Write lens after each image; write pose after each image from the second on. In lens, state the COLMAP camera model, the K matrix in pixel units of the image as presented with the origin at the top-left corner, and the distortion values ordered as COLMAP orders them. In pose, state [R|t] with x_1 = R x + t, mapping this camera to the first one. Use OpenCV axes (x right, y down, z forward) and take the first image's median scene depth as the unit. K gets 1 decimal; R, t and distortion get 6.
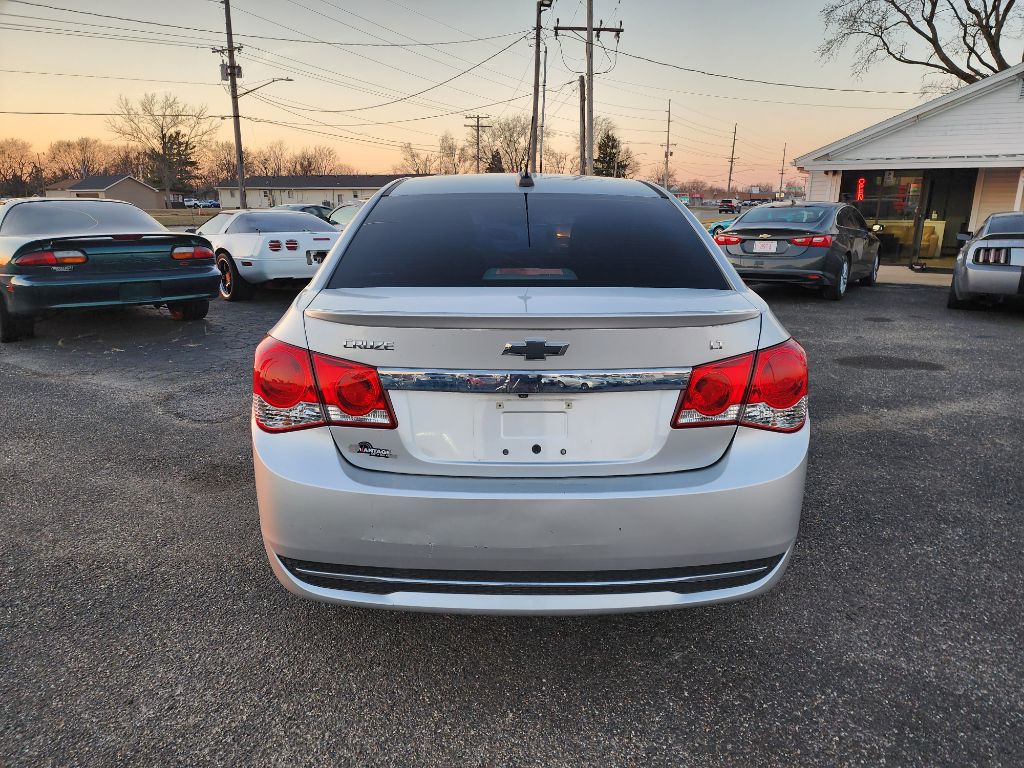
lens RADIAL K [[689.5, 0, 516.4], [0, 689.5, 394.1], [0, 0, 1]] dist [0.048094, -0.038325]
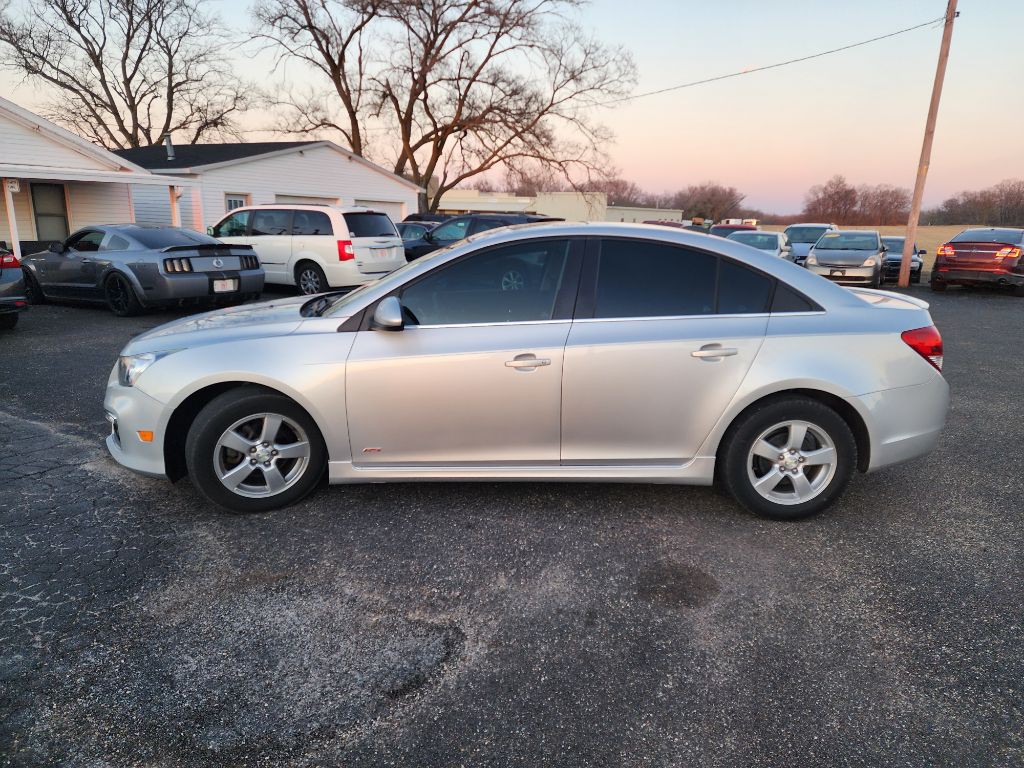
lens RADIAL K [[681.0, 0, 517.8], [0, 681.0, 392.0], [0, 0, 1]] dist [0.072099, -0.055089]
pose [[-0.008403, -0.249294, 0.968392, -0.122525], [0.245551, 0.938259, 0.243667, -0.035861], [-0.969347, 0.239837, 0.053330, 0.112625]]
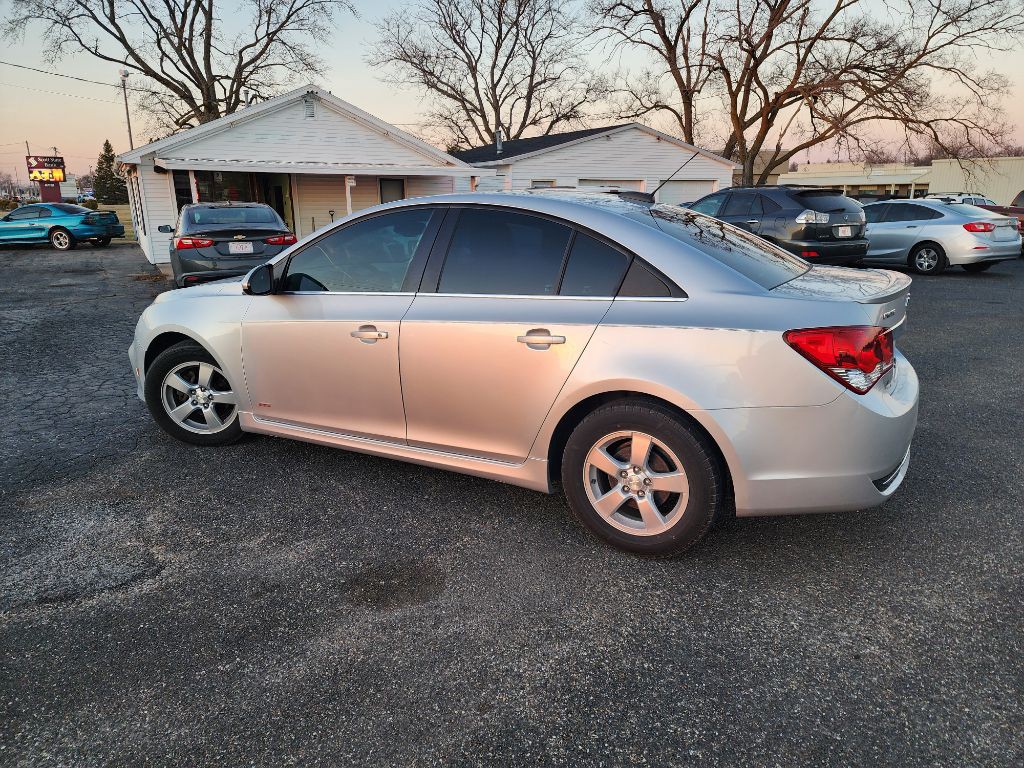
lens RADIAL K [[681.0, 0, 514.7], [0, 681.0, 387.1], [0, 0, 1]] dist [0.072099, -0.055089]
pose [[0.489916, -0.237659, 0.838749, -0.099306], [0.238035, 0.962031, 0.133553, -0.016348], [-0.838643, 0.134222, 0.527886, 0.047559]]
